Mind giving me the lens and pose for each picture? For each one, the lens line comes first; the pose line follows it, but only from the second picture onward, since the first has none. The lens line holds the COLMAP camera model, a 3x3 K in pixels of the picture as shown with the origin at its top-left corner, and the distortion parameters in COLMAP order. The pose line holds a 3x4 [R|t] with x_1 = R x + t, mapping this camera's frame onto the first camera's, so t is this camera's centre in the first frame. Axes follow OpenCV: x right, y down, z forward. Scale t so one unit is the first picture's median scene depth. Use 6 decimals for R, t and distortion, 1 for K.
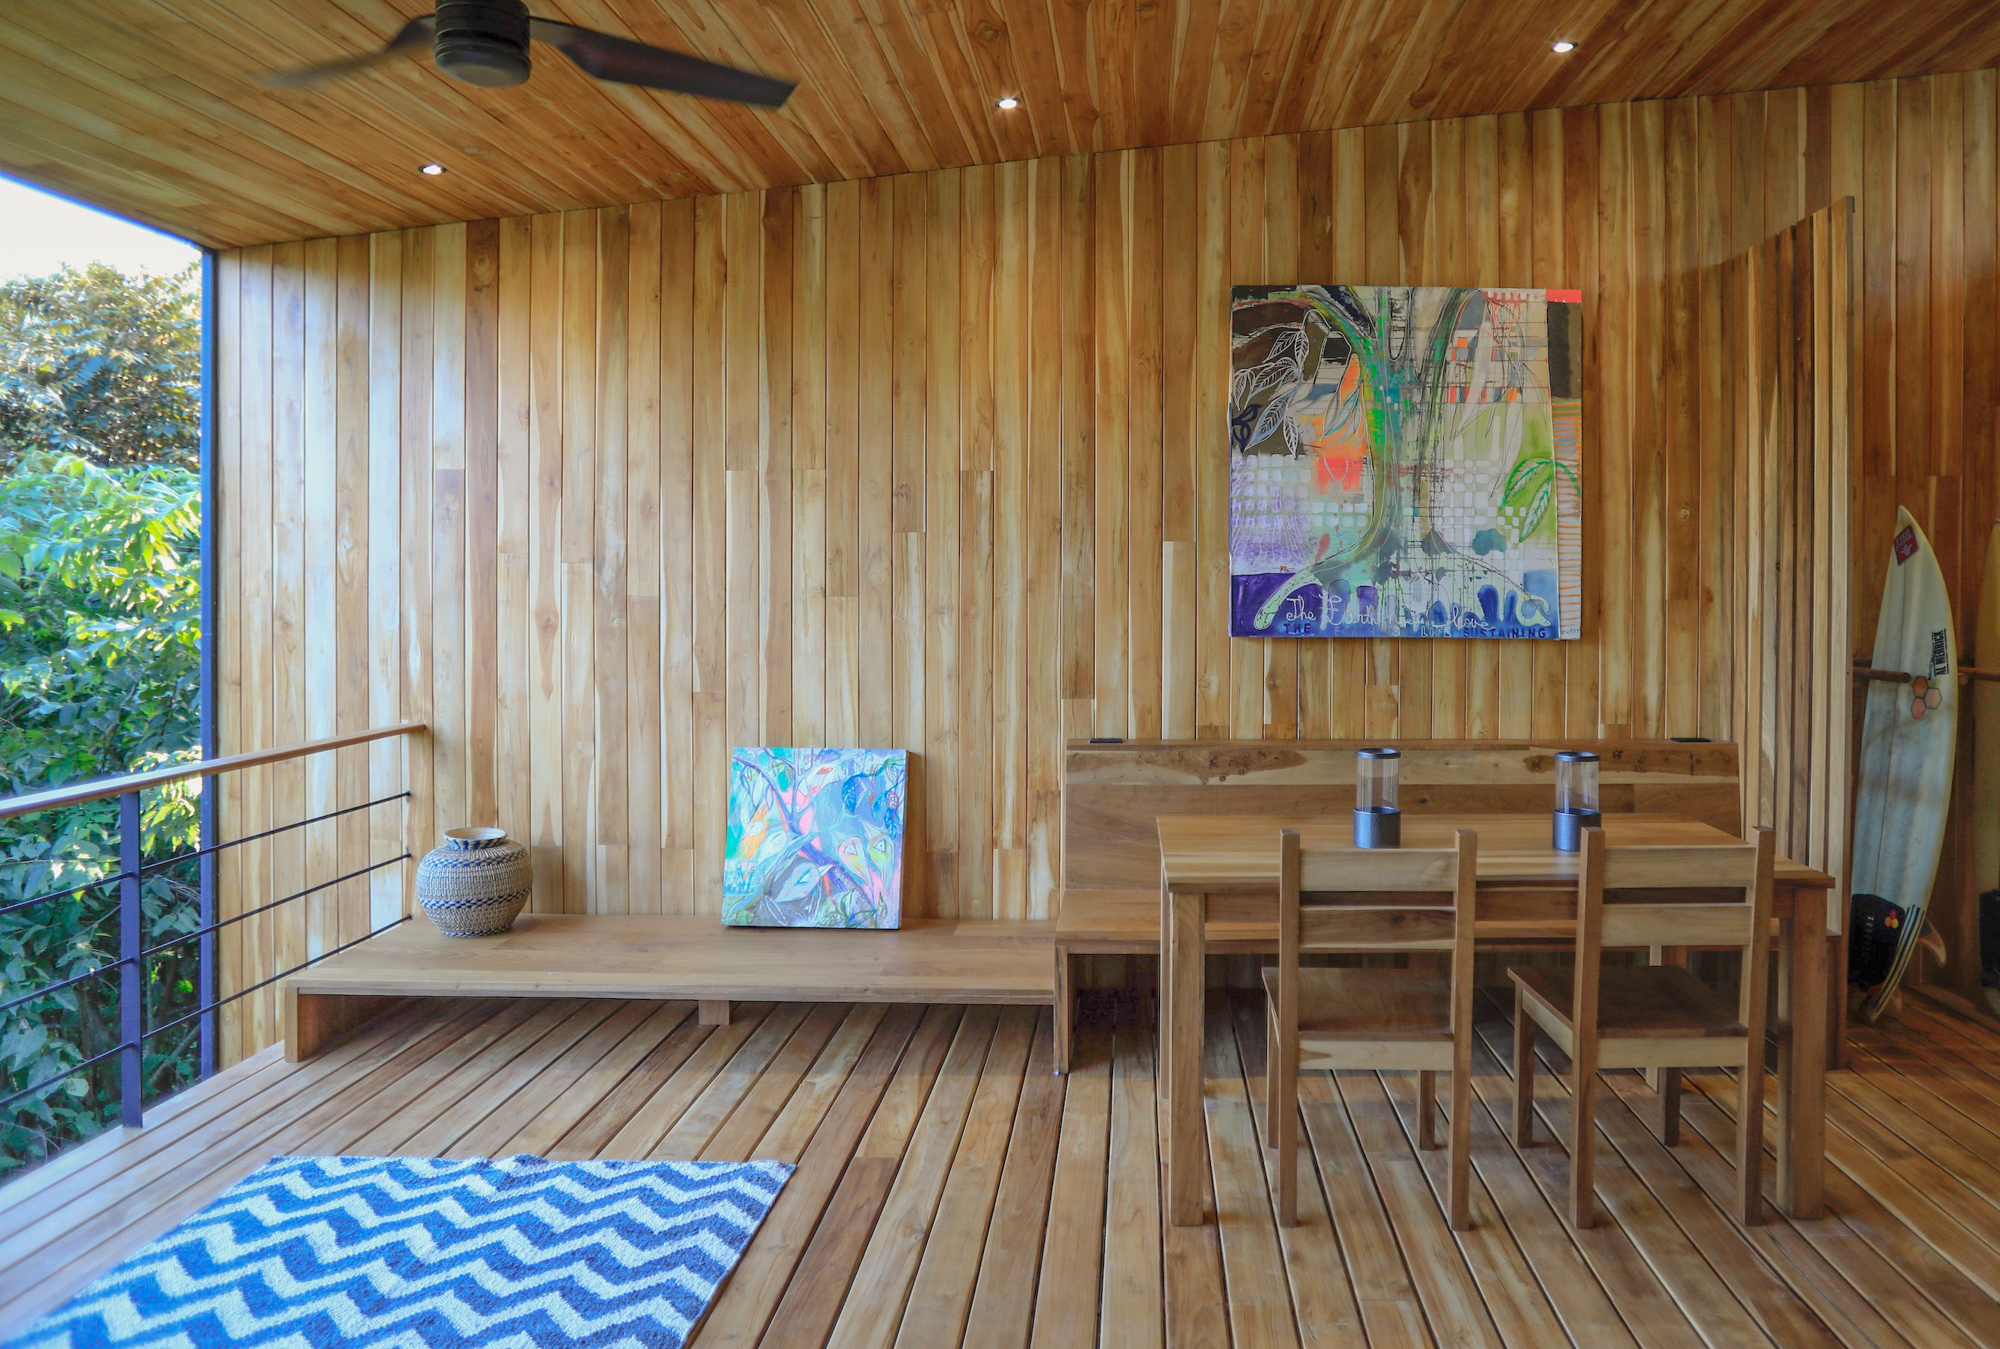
lens RADIAL K [[1276.8, 0, 1124.3], [0, 1276.8, 595.0], [0, 0, 1]] dist [-0.071317, 0.050215]
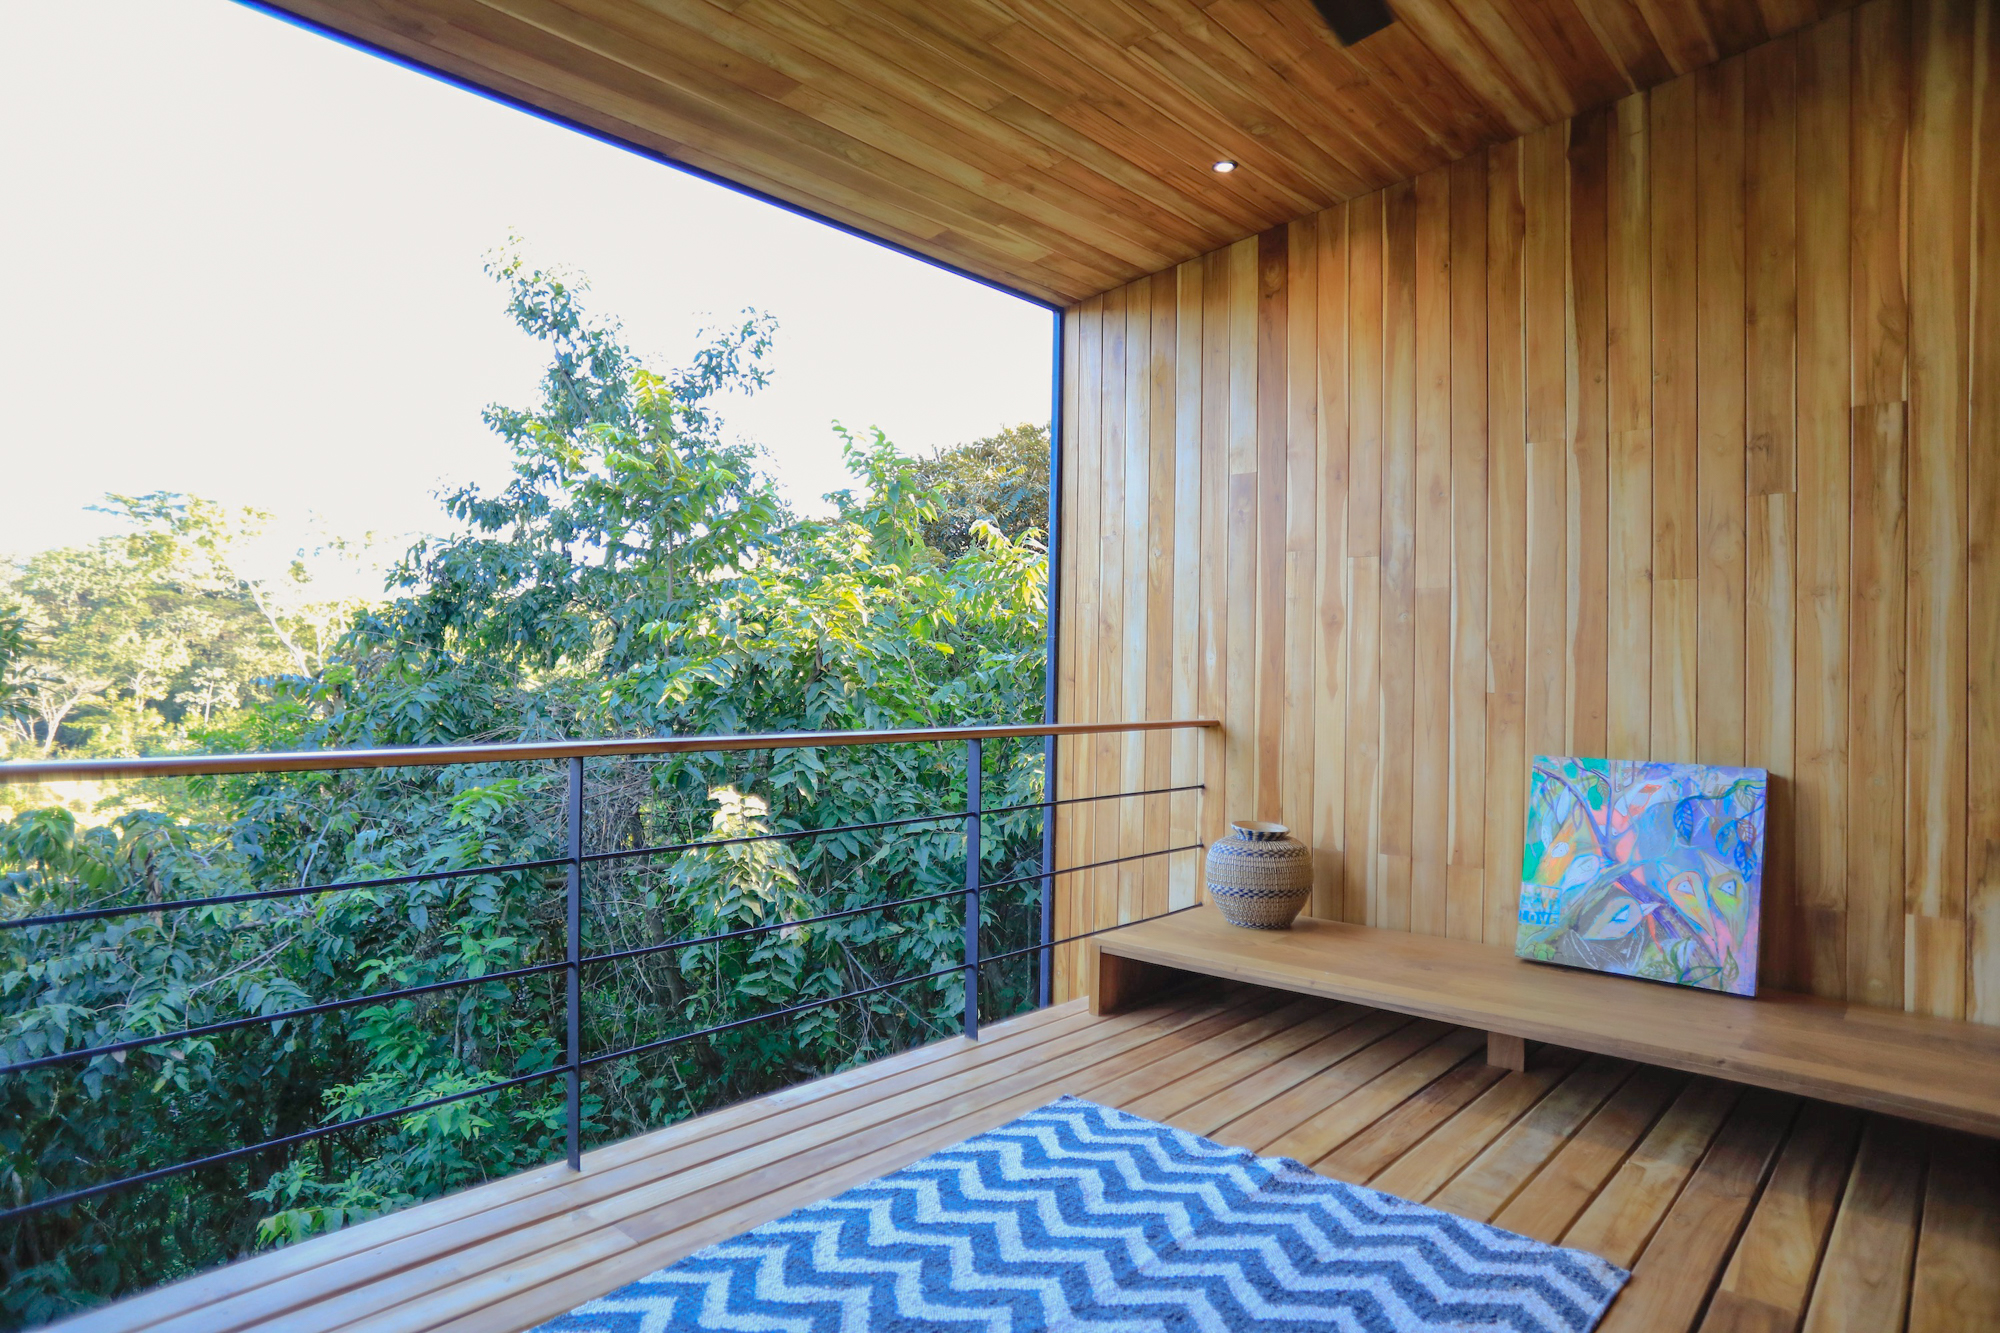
lens RADIAL K [[1140.5, 0, 1001.1], [0, 1140.5, 658.8], [0, 0, 1]] dist [-0.069896, 0.051087]
pose [[0.754029, -0.000747, -0.656841, -0.076165], [-0.019706, 0.999523, -0.023760, 0.079995], [0.656545, 0.030859, 0.753655, 0.174166]]
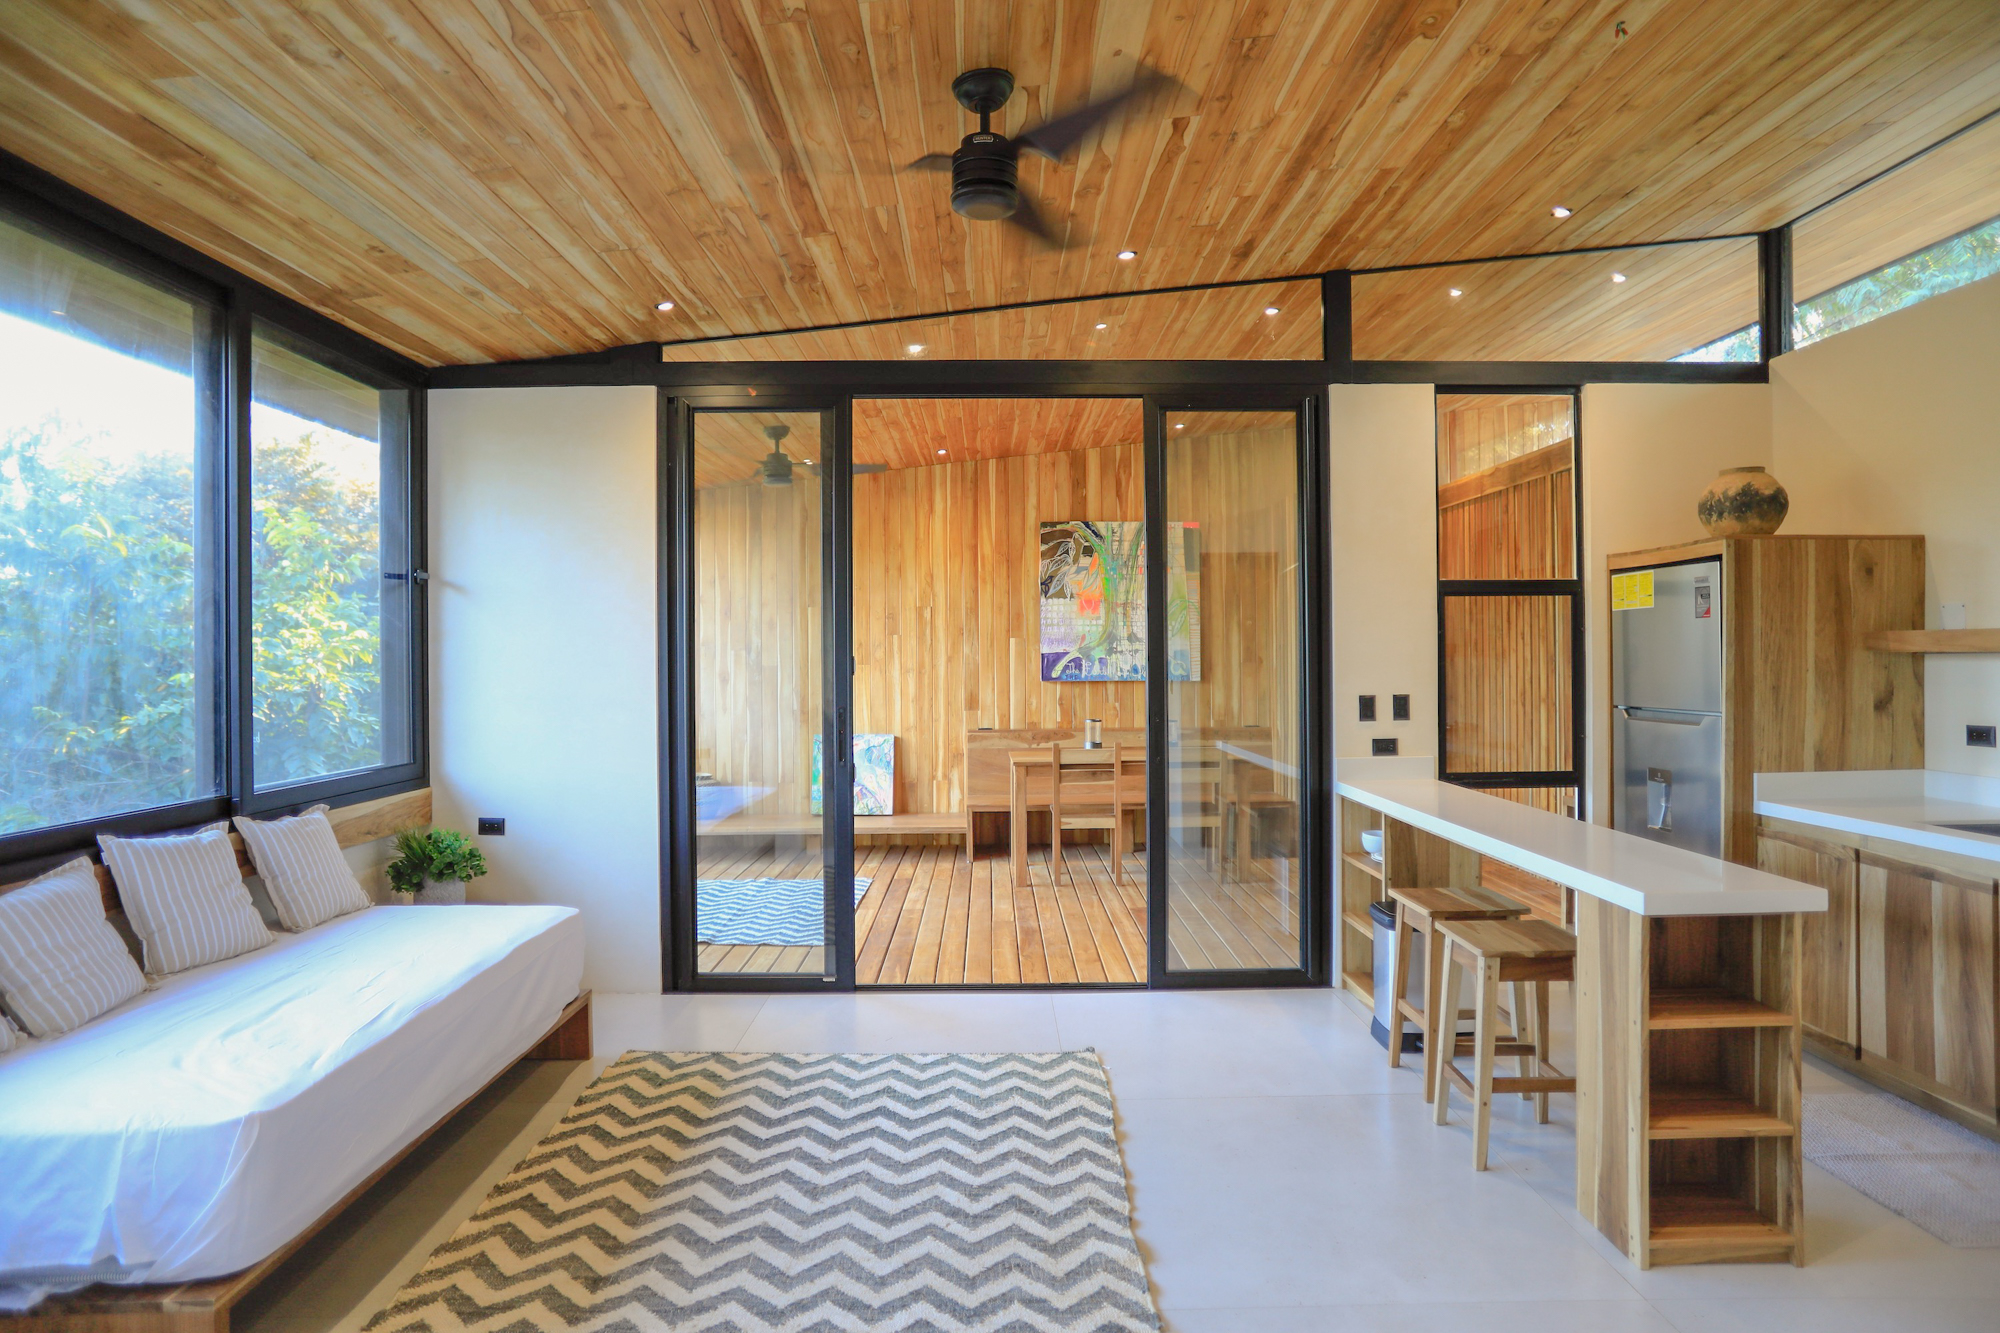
lens RADIAL K [[1140.5, 0, 1001.1], [0, 1140.5, 658.8], [0, 0, 1]] dist [-0.069896, 0.051087]
pose [[0.999685, -0.009567, 0.023209, -0.031293], [0.009854, 0.999876, -0.012264, 0.017552], [-0.023089, 0.012488, 0.999655, -0.970028]]
